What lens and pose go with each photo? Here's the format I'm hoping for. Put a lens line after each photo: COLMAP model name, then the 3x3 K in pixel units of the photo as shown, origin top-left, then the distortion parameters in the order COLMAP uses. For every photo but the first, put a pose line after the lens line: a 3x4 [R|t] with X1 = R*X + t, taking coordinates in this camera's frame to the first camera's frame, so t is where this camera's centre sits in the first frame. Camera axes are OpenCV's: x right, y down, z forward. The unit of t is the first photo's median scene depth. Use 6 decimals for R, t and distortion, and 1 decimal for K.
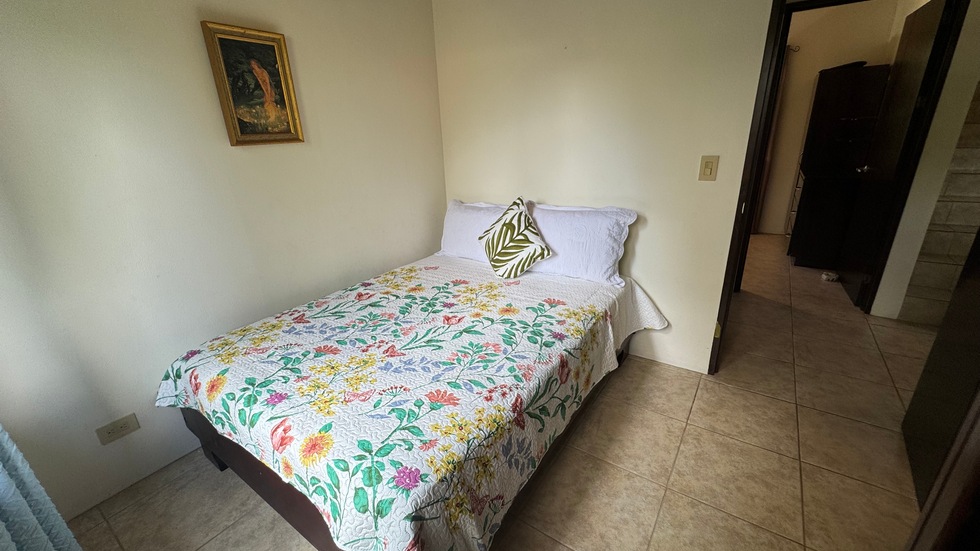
lens RADIAL K [[391.9, 0, 490.7], [0, 391.9, 275.2], [0, 0, 1]] dist [-0.002601, 0.000473]
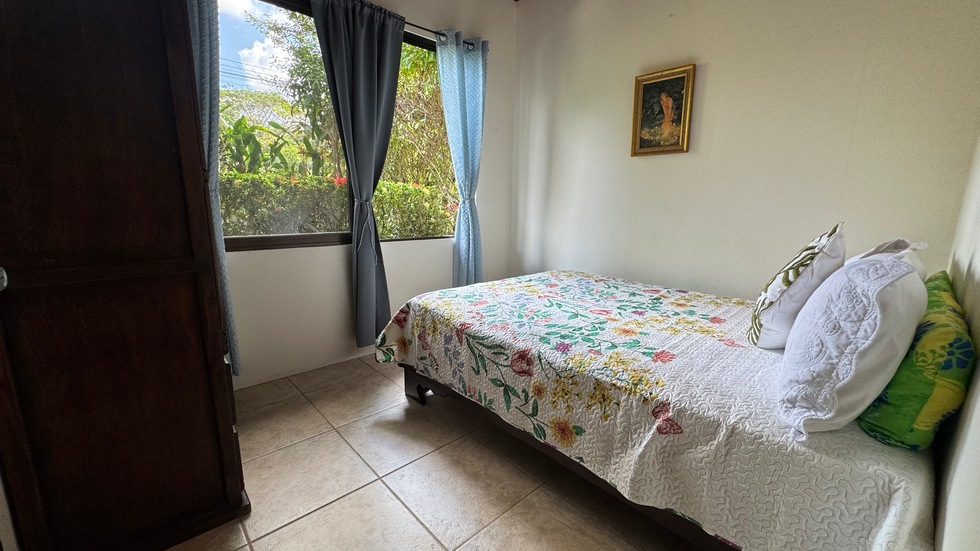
lens RADIAL K [[391.9, 0, 490.2], [0, 391.9, 274.4], [0, 0, 1]] dist [-0.002601, 0.000473]
pose [[-0.213843, 0.212390, -0.953500, 0.898589], [-0.340640, 0.898599, 0.276557, -0.153069], [0.915552, 0.383940, -0.119810, 0.824437]]
